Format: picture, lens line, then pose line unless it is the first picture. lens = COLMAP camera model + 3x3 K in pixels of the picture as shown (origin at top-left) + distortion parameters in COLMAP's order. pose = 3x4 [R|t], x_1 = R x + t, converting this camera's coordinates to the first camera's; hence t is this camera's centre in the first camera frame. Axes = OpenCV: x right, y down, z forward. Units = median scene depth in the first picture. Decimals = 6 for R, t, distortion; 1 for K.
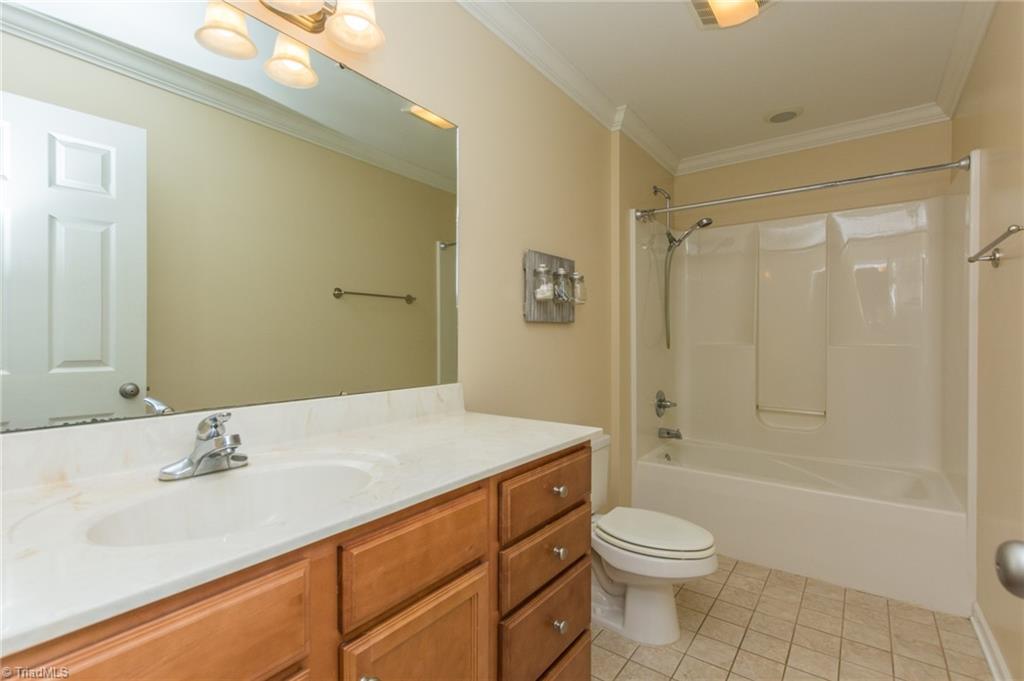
lens RADIAL K [[468.4, 0, 512.0], [0, 468.4, 336.4], [0, 0, 1]] dist [-0.001007, -0.000176]
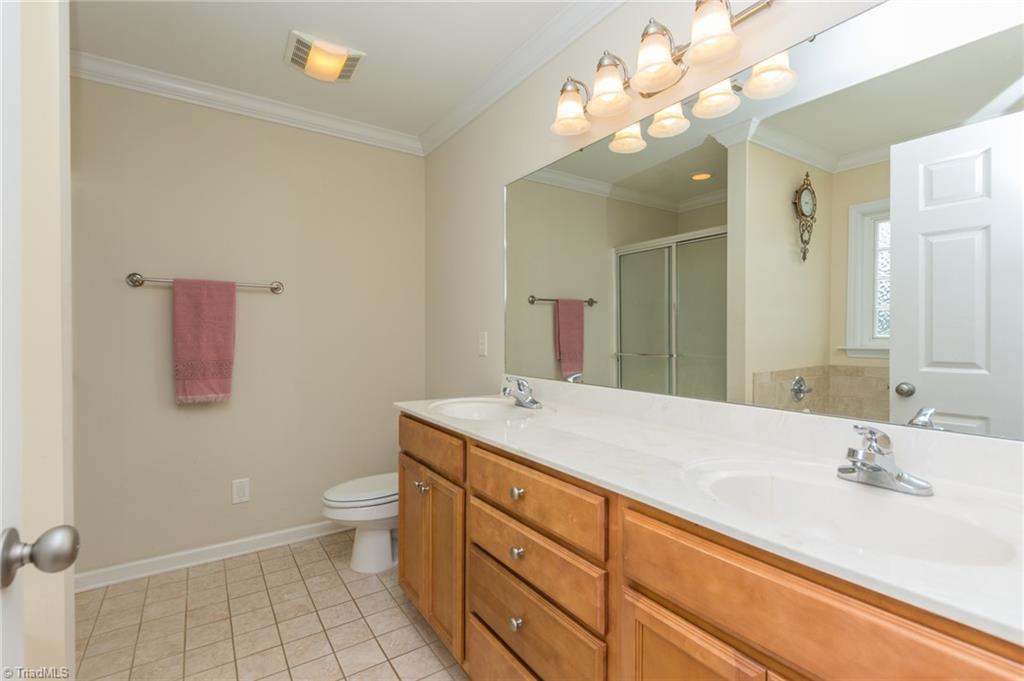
lens RADIAL K [[468.4, 0, 512.0], [0, 468.4, 336.4], [0, 0, 1]] dist [-0.001007, -0.000176]
pose [[-0.333854, -0.000207, -0.942625, 0.908998], [-0.004508, 0.999989, 0.001377, 0.001929], [0.942614, 0.004709, -0.333851, 1.166287]]
